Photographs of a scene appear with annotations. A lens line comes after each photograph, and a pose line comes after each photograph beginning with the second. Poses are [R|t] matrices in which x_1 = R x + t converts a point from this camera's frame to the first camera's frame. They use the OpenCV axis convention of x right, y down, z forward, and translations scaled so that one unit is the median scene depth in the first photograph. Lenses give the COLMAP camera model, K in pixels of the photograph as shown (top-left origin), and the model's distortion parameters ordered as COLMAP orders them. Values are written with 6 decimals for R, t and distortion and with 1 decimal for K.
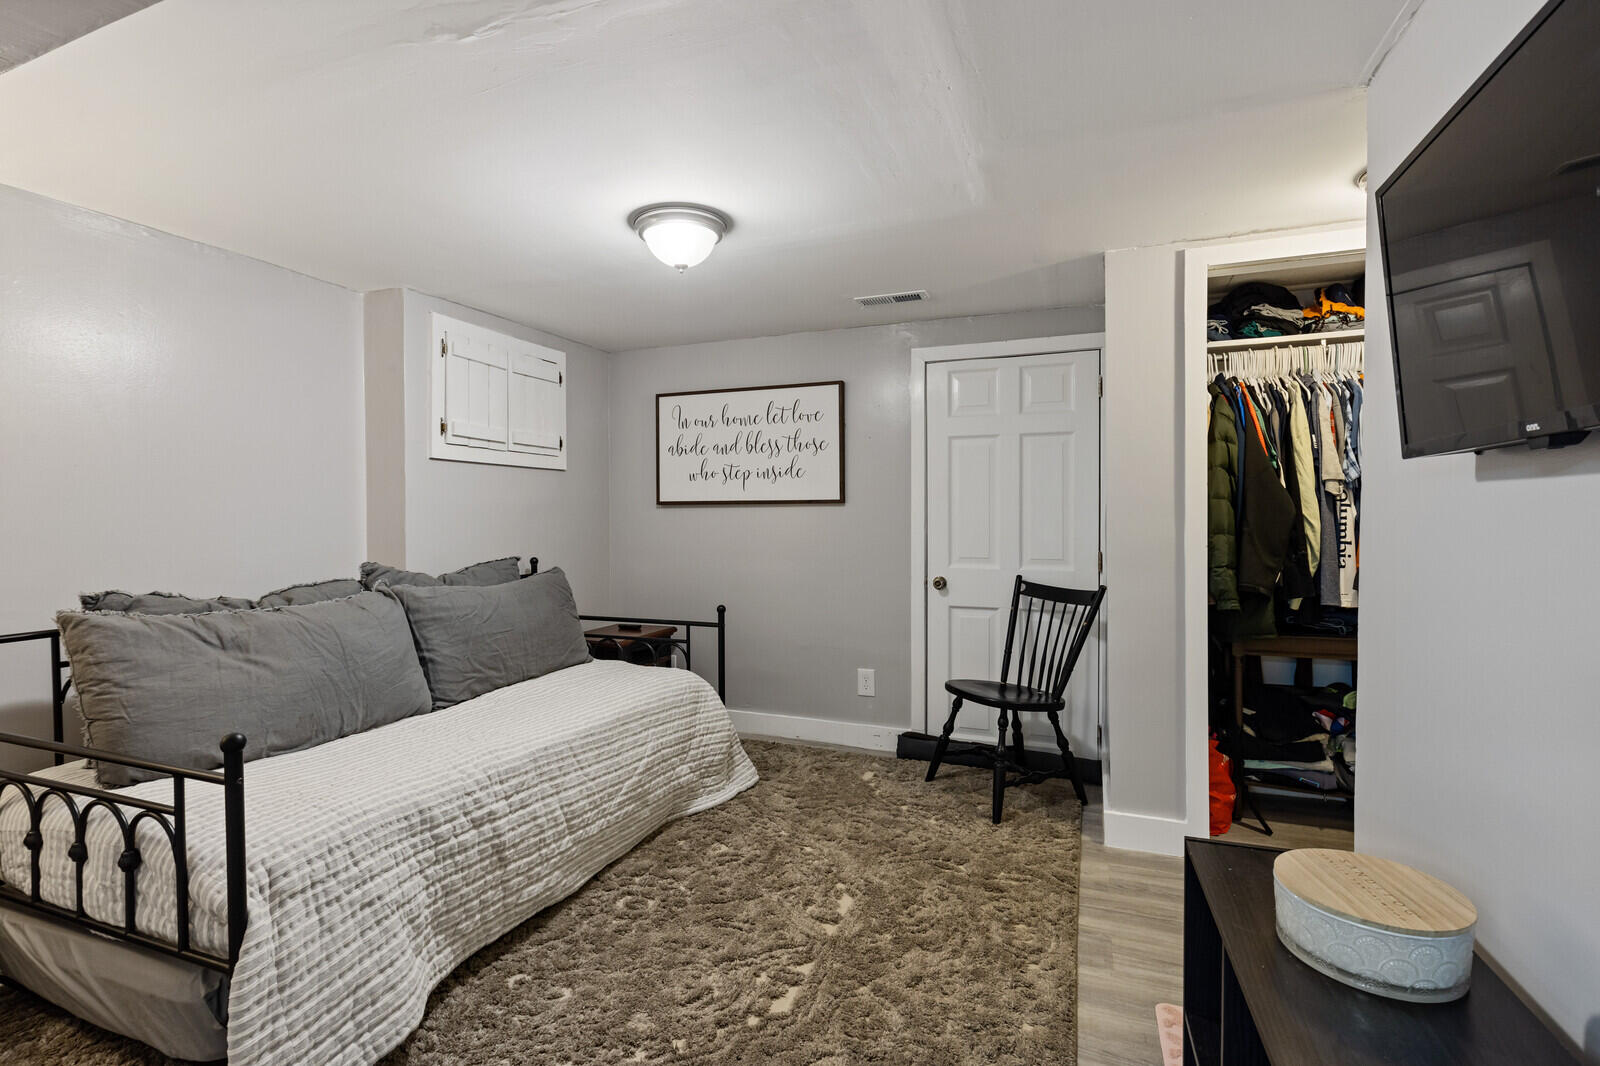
lens RADIAL K [[717.1, 0, 810.4], [0, 717.1, 532.4], [0, 0, 1]] dist [0.001569, 0.000353]
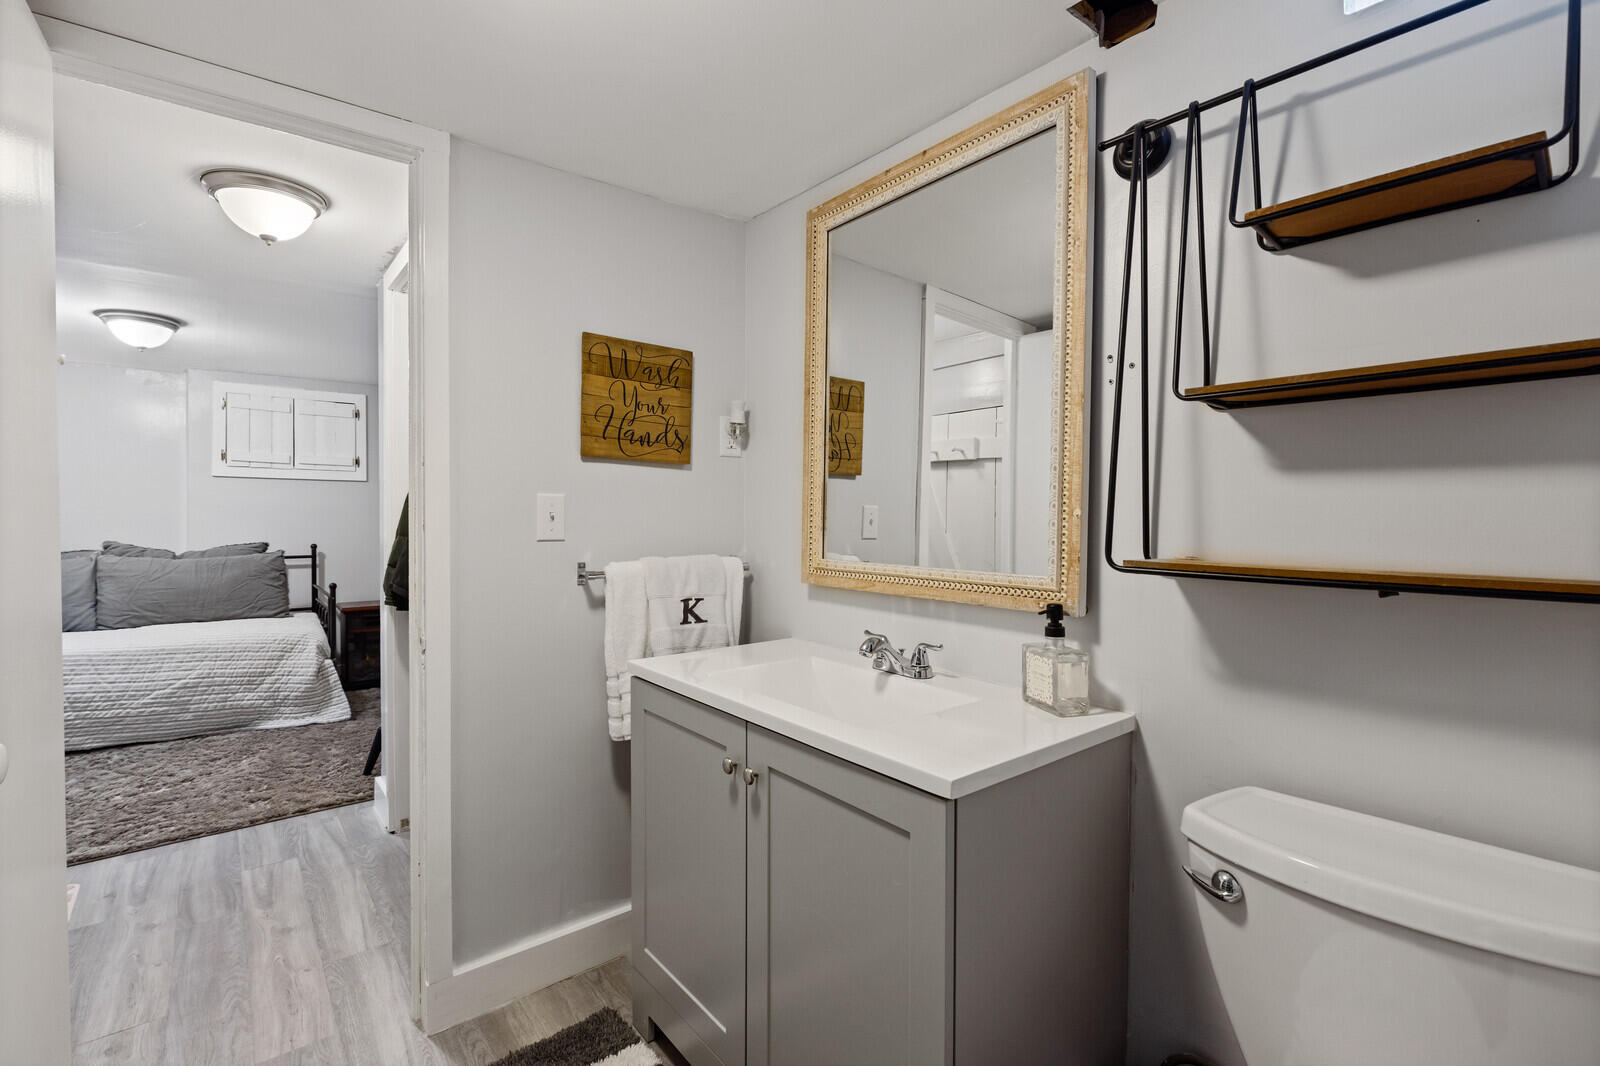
lens RADIAL K [[717.1, 0, 787.5], [0, 717.1, 526.3], [0, 0, 1]] dist [0.001569, 0.000353]
pose [[0.871295, 0.018687, -0.490404, 1.707345], [-0.023053, 0.999730, -0.002862, -0.025476], [0.490218, 0.013799, 0.871491, 0.345316]]
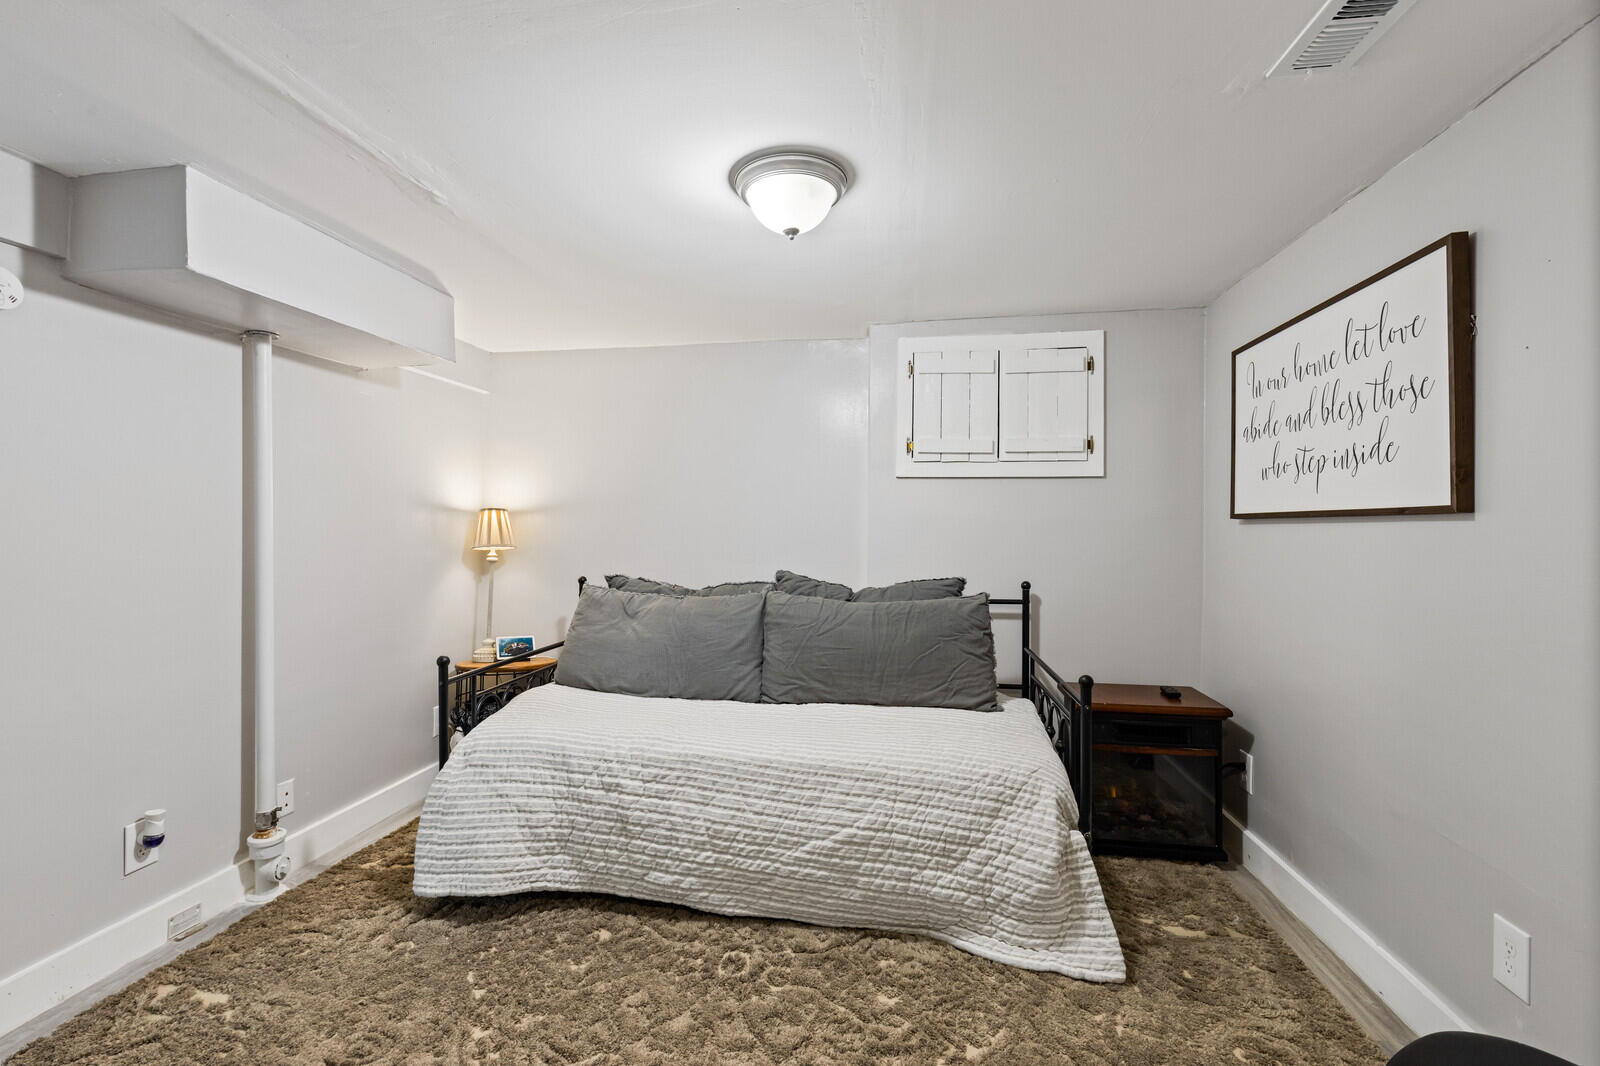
lens RADIAL K [[717.1, 0, 776.9], [0, 717.1, 531.6], [0, 0, 1]] dist [0.001569, 0.000353]
pose [[0.208875, 0.011737, -0.977872, 0.609209], [-0.028714, 0.999570, 0.005864, -0.032495], [0.977521, 0.026854, 0.209122, 0.799568]]
